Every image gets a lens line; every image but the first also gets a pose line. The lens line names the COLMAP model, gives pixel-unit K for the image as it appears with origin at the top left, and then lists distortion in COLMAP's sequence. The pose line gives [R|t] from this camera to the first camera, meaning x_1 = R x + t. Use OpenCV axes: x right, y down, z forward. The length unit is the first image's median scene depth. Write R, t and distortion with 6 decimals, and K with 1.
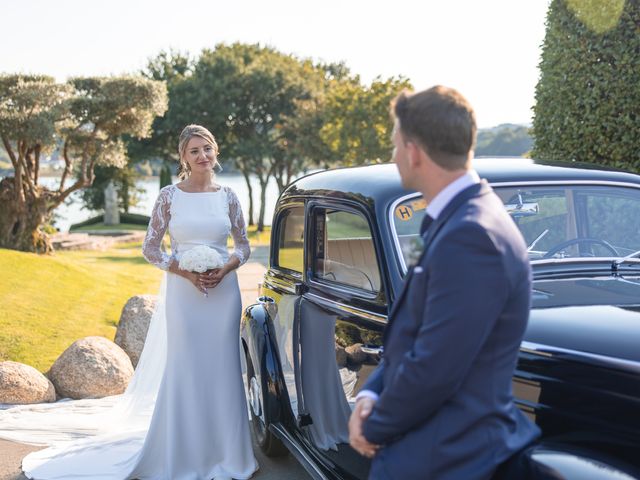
lens RADIAL K [[820.4, 0, 320.0], [0, 820.4, 240.0], [0, 0, 1]] dist [0.012843, 0.033403]
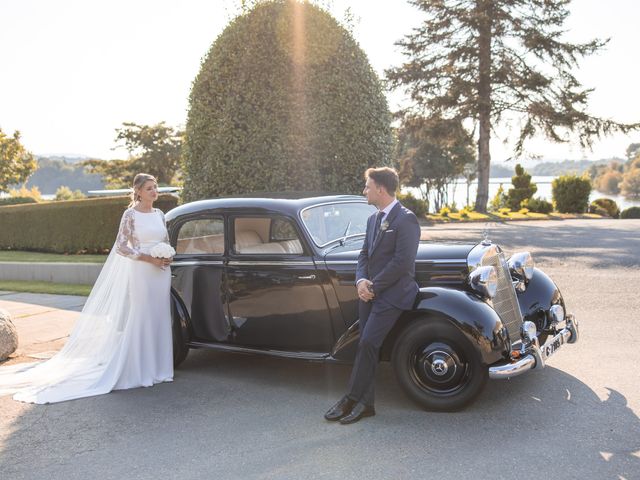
lens RADIAL K [[820.4, 0, 320.0], [0, 820.4, 240.0], [0, 0, 1]] dist [0.012843, 0.033403]
pose [[0.762062, -0.052636, 0.645361, -0.245346], [0.071075, 0.997468, -0.002575, 0.007211], [-0.643591, 0.047831, 0.763874, -0.134753]]
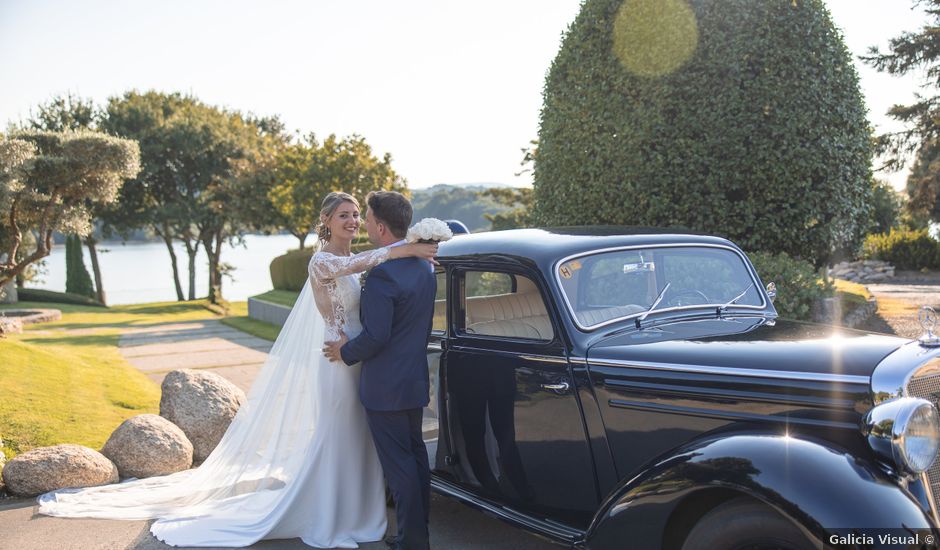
lens RADIAL K [[904.3, 0, 467.6], [0, 904.3, 325.6], [0, 0, 1]] dist [0.021656, 0.007487]
pose [[0.961300, -0.039087, 0.272719, -0.067256], [0.034783, 0.999183, 0.020602, 0.002141], [-0.273301, -0.010319, 0.961873, -0.038955]]
